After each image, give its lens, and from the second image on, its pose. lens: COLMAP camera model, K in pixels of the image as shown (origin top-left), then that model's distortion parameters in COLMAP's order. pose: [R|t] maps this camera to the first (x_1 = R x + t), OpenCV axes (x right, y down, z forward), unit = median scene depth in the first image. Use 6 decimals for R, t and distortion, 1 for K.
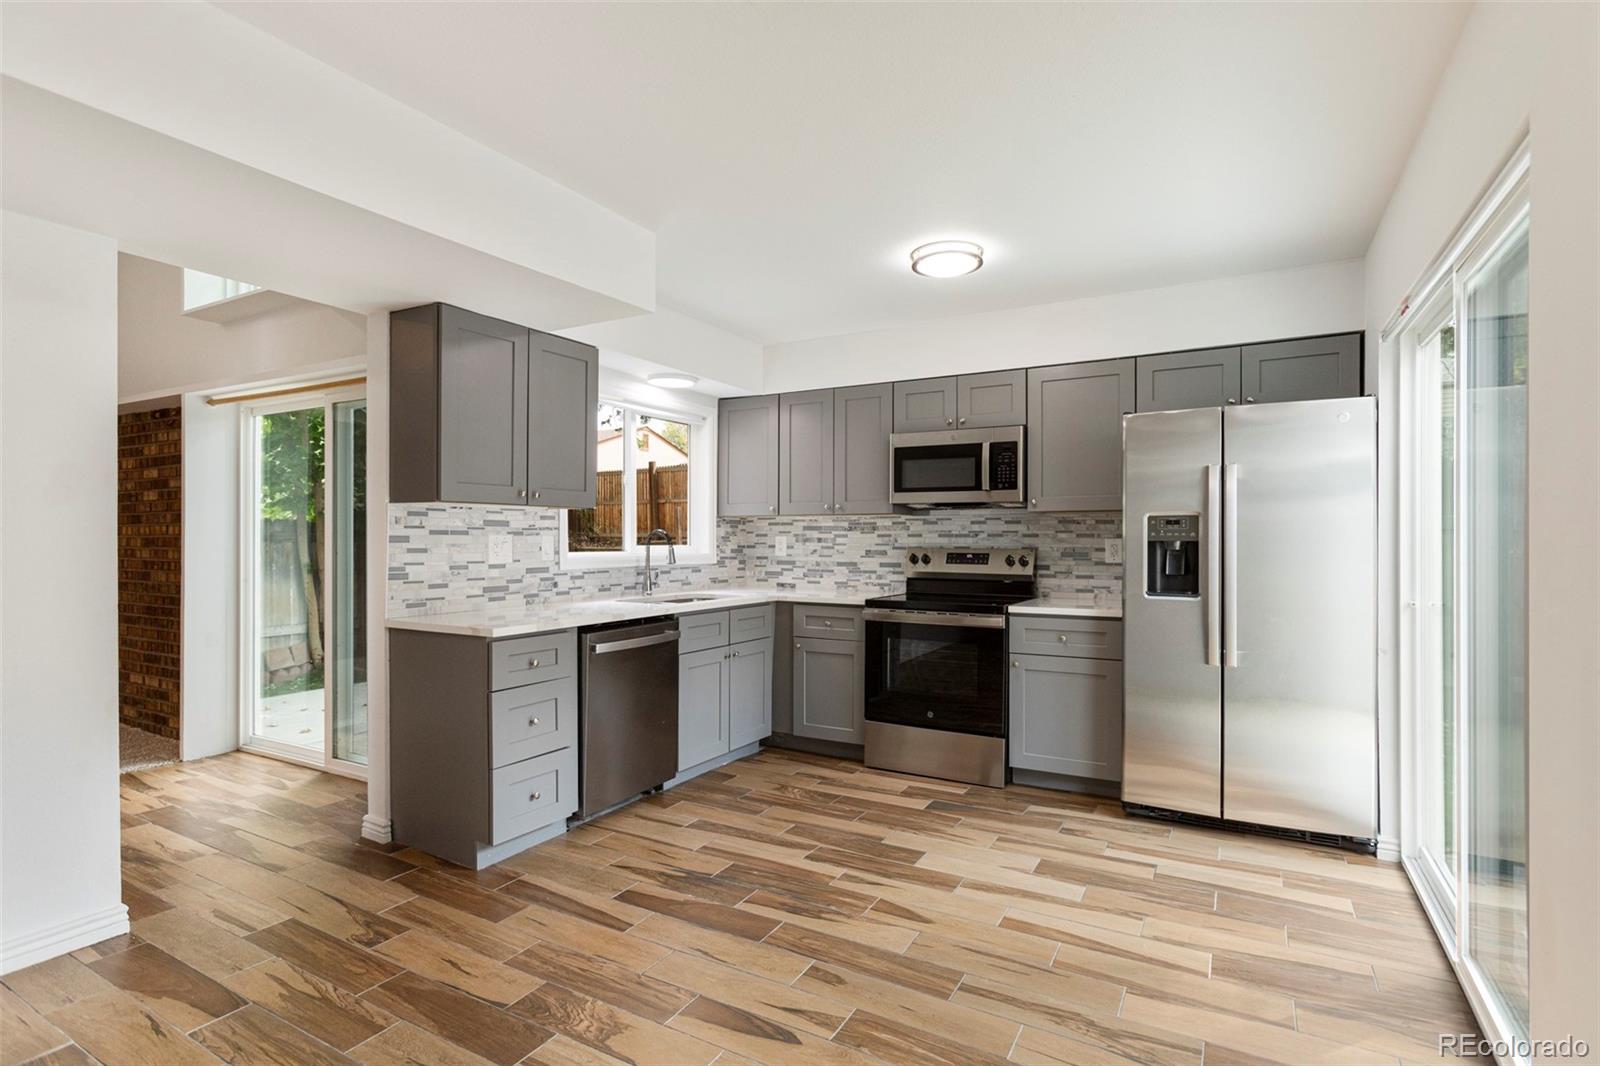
lens RADIAL K [[776.8, 0, 804.5], [0, 776.8, 534.8], [0, 0, 1]] dist [-0.034639, 0.028067]
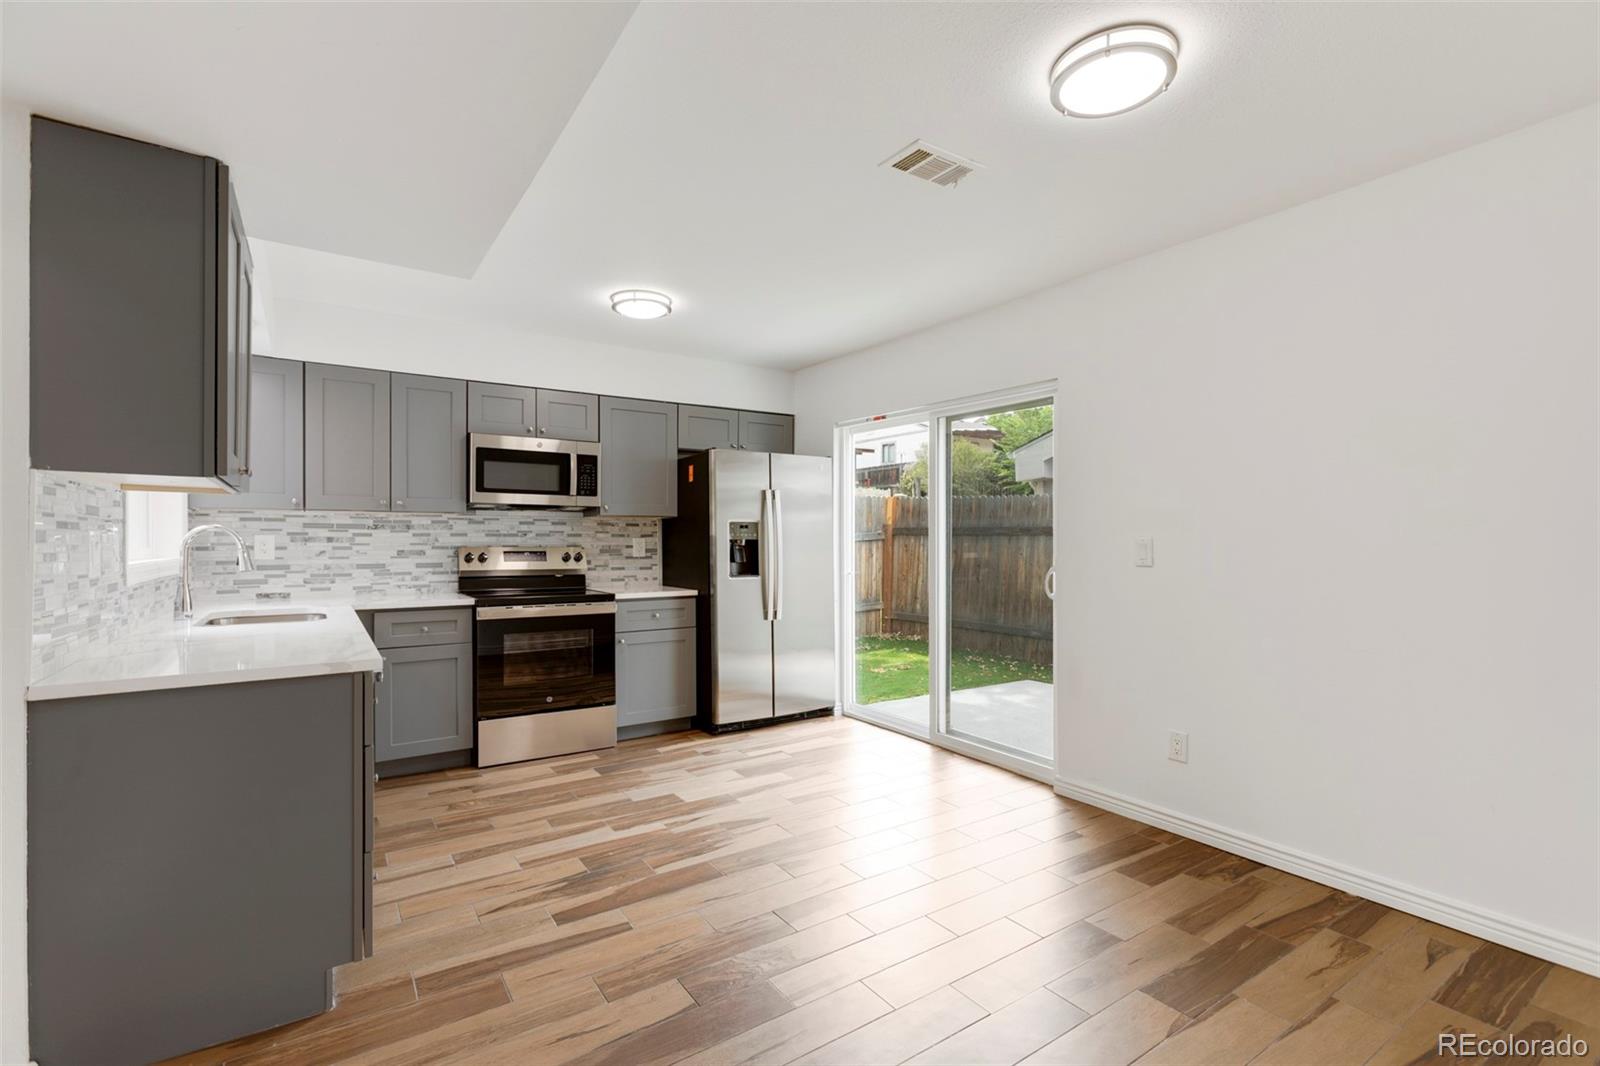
lens RADIAL K [[725.3, 0, 800.2], [0, 725.3, 536.2], [0, 0, 1]] dist [-0.027137, 0.022004]
pose [[0.444646, 0.003026, 0.895701, -0.643242], [-0.004107, 0.999991, -0.001339, 0.003050], [-0.895697, -0.003083, 0.444655, 0.256038]]
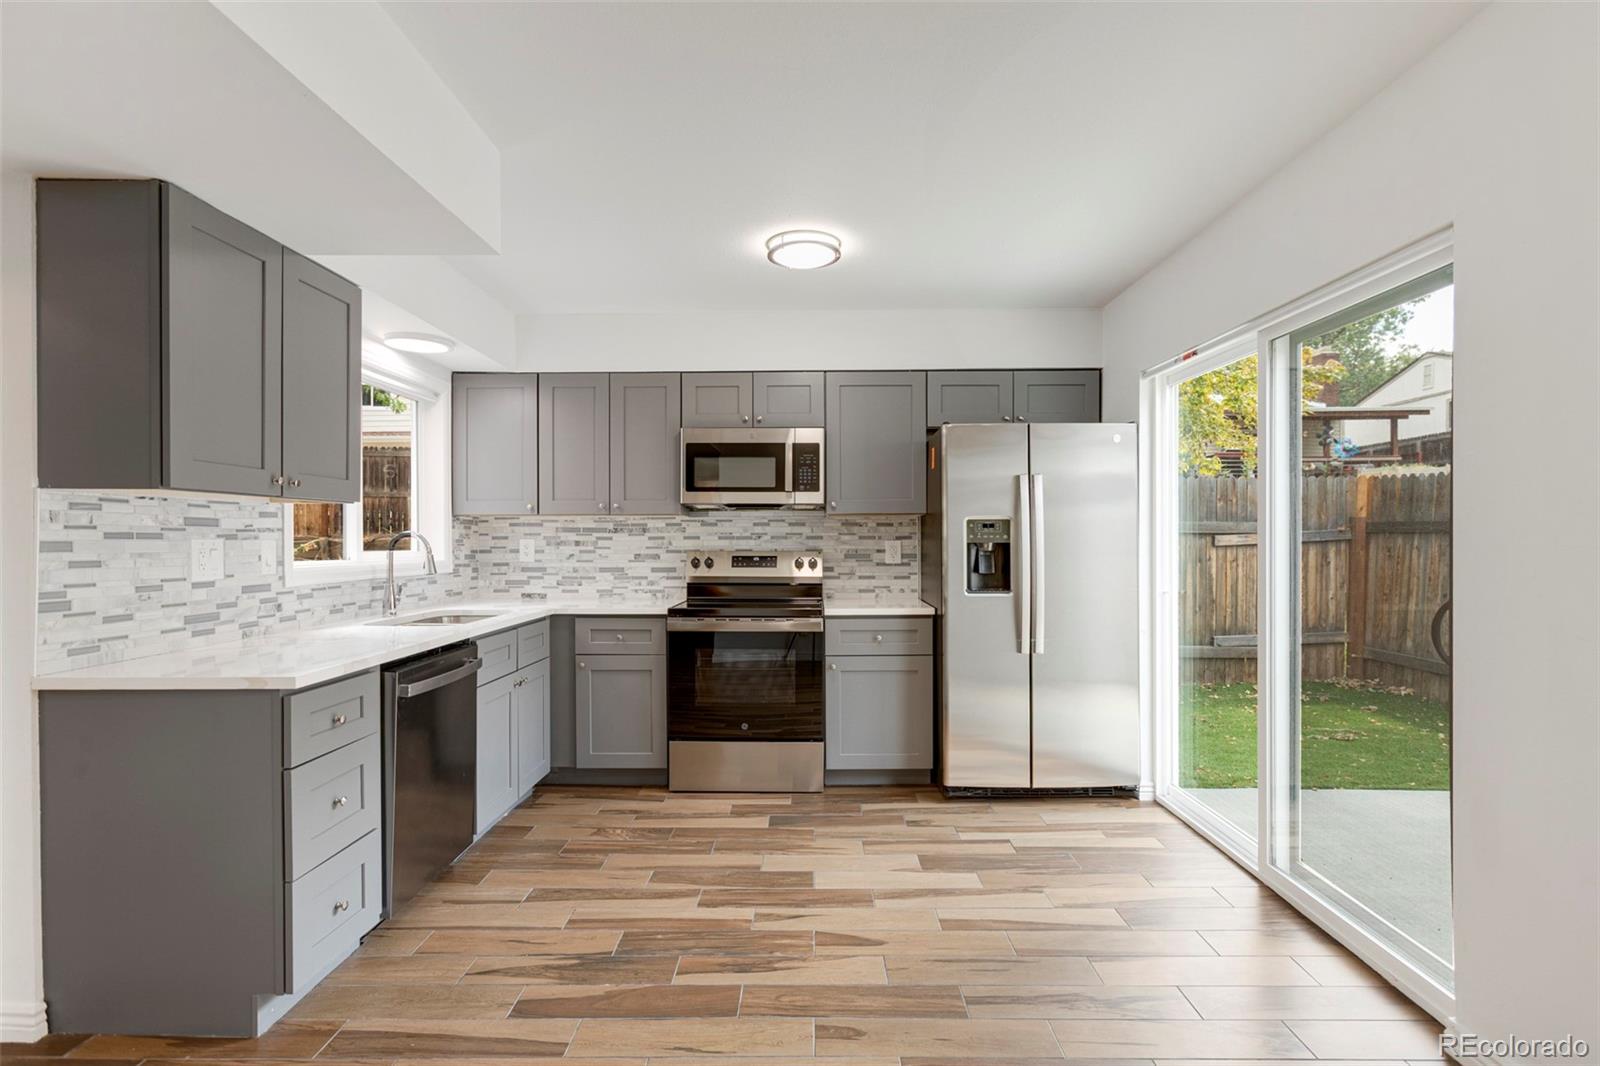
lens RADIAL K [[786.6, 0, 801.6], [0, 786.6, 539.9], [0, 0, 1]] dist [-0.034889, 0.030457]
pose [[0.875620, -0.003873, 0.482986, -0.262388], [0.001270, 0.999983, 0.005716, -0.002269], [-0.482999, -0.004391, 0.875610, 0.136068]]
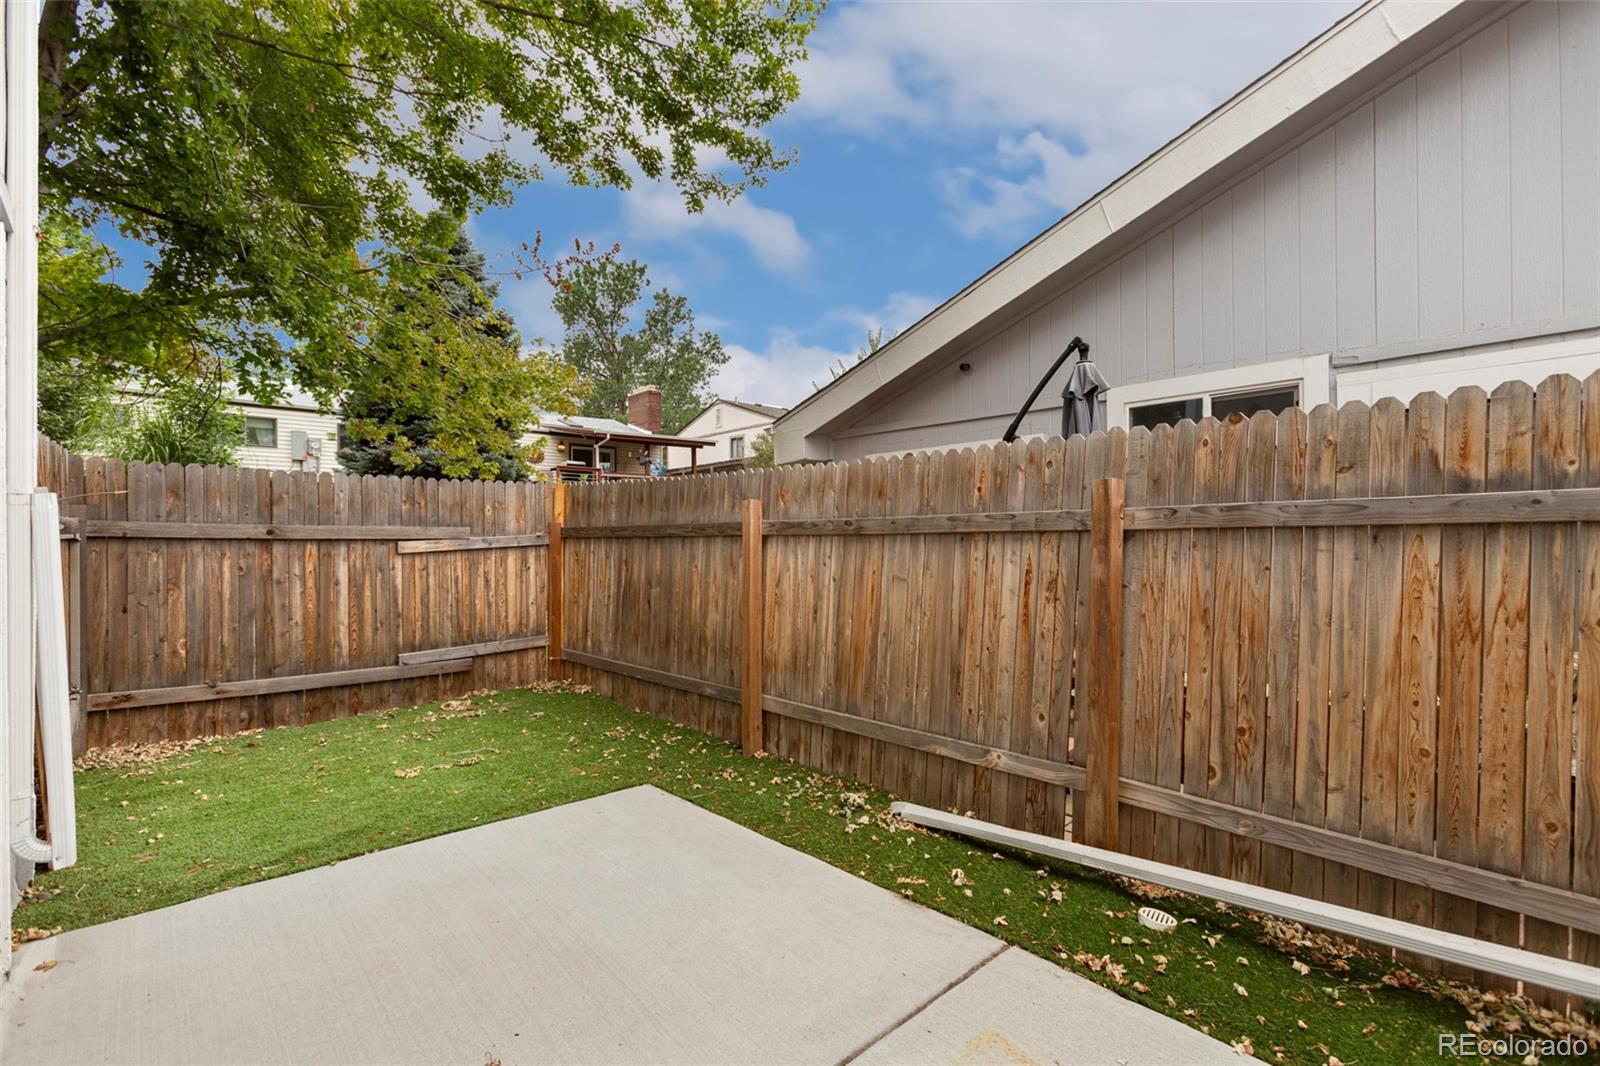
lens RADIAL K [[725.3, 0, 800.2], [0, 725.3, 536.2], [0, 0, 1]] dist [-0.027137, 0.022004]
pose [[0.308120, 0.000461, 0.951347, 0.291153], [0.006638, 0.999974, -0.002635, -0.002780], [-0.951324, 0.007127, 0.308110, 0.005747]]
